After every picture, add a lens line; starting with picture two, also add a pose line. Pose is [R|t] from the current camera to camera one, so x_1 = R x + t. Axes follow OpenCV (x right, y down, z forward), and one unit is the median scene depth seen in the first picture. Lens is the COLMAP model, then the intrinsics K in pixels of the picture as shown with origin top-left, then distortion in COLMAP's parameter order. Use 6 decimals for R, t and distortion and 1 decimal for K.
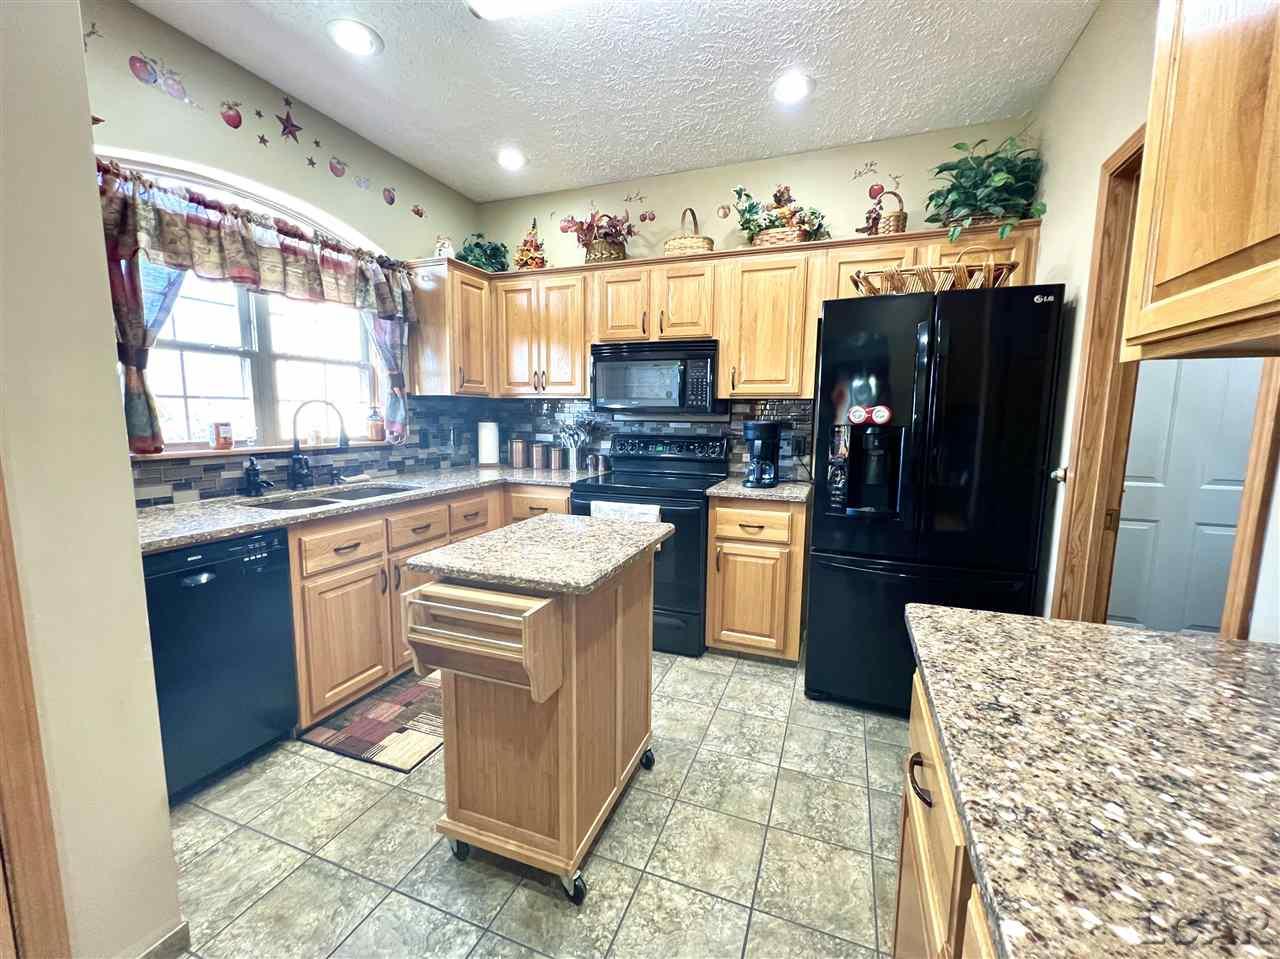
lens RADIAL K [[512.2, 0, 642.3], [0, 512.2, 476.7], [0, 0, 1]] dist [-0.000350, 0.000168]
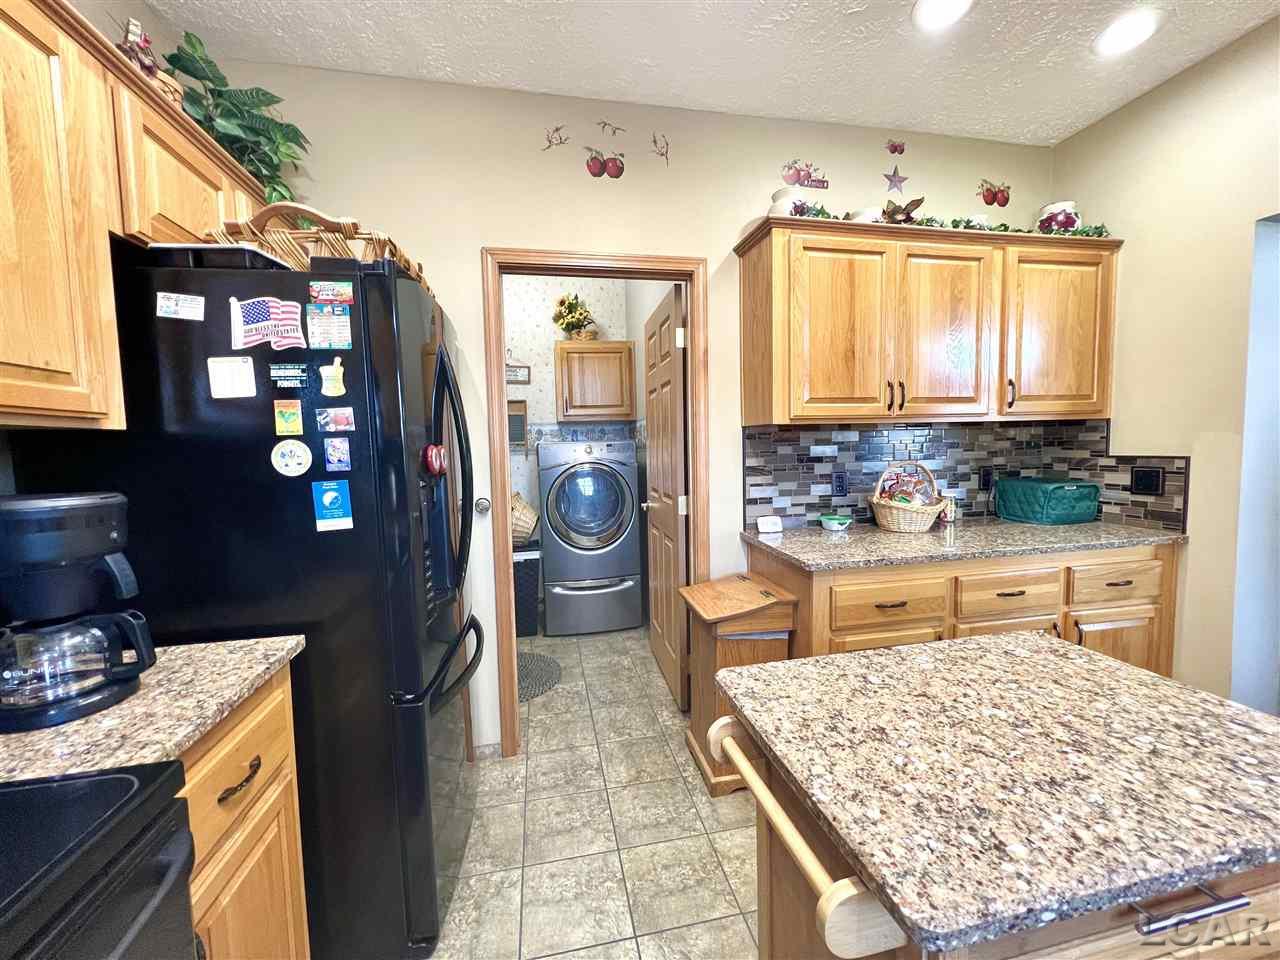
lens RADIAL K [[512.2, 0, 641.0], [0, 512.2, 481.9], [0, 0, 1]] dist [-0.000350, 0.000168]
pose [[-0.531908, -0.059245, 0.844727, -0.436388], [0.120910, 0.982015, 0.145009, -0.240077], [-0.838125, 0.179267, -0.515179, 1.745763]]
